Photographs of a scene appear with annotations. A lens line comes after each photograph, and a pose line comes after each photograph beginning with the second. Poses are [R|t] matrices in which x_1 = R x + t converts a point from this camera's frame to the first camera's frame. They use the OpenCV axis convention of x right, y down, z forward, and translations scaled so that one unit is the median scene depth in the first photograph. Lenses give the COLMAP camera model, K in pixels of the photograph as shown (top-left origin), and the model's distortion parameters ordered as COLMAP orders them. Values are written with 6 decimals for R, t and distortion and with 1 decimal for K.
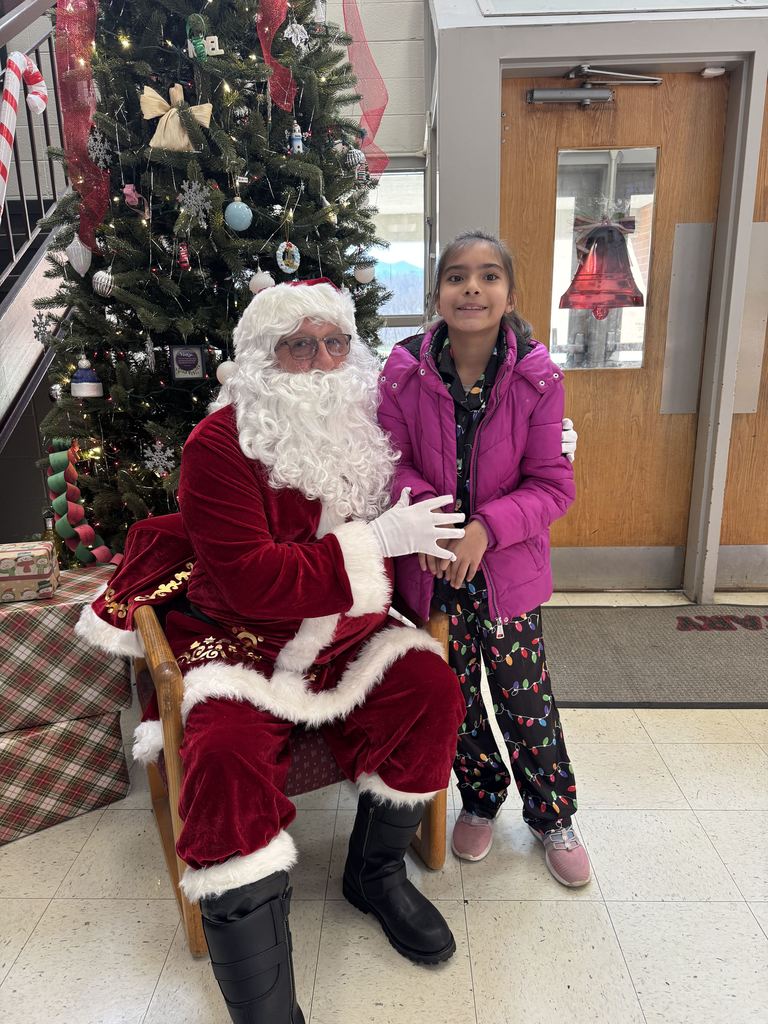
lens RADIAL K [[728.4, 0, 381.9], [0, 728.4, 516.5], [0, 0, 1]] dist [0.004996, -0.018171]
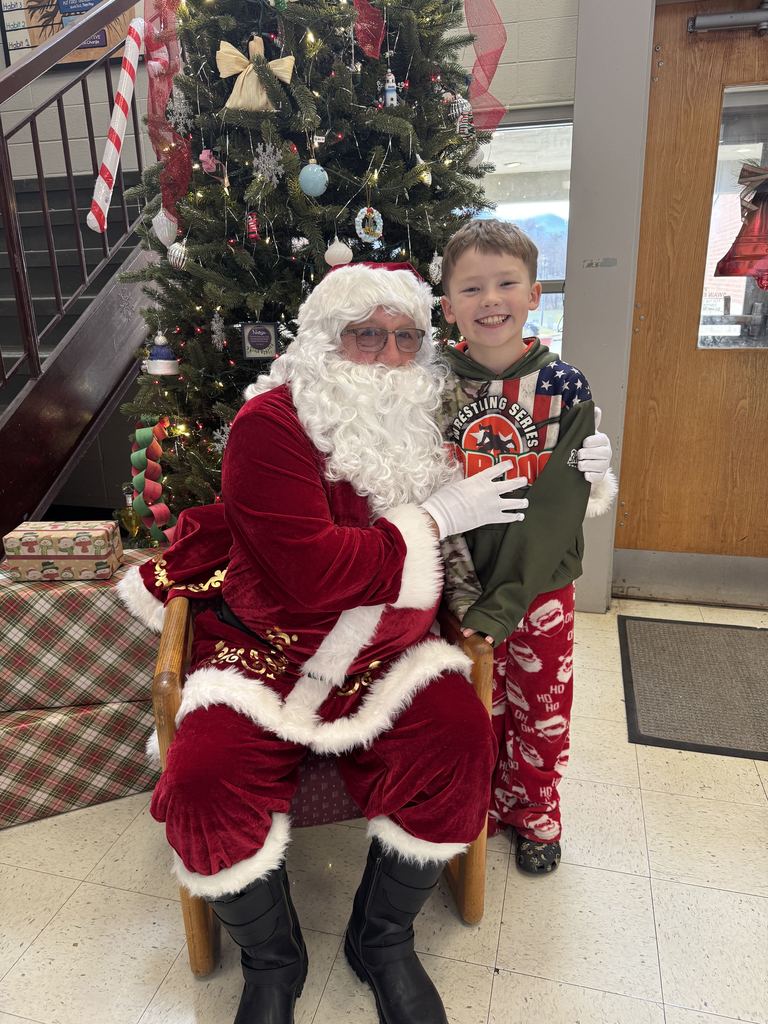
lens RADIAL K [[728.4, 0, 382.1], [0, 728.4, 513.1], [0, 0, 1]] dist [0.004996, -0.018171]
pose [[0.972418, 0.067581, -0.223239, 0.116687], [-0.058094, 0.997118, 0.048801, -0.045179], [0.225893, -0.034486, 0.973541, 0.114333]]
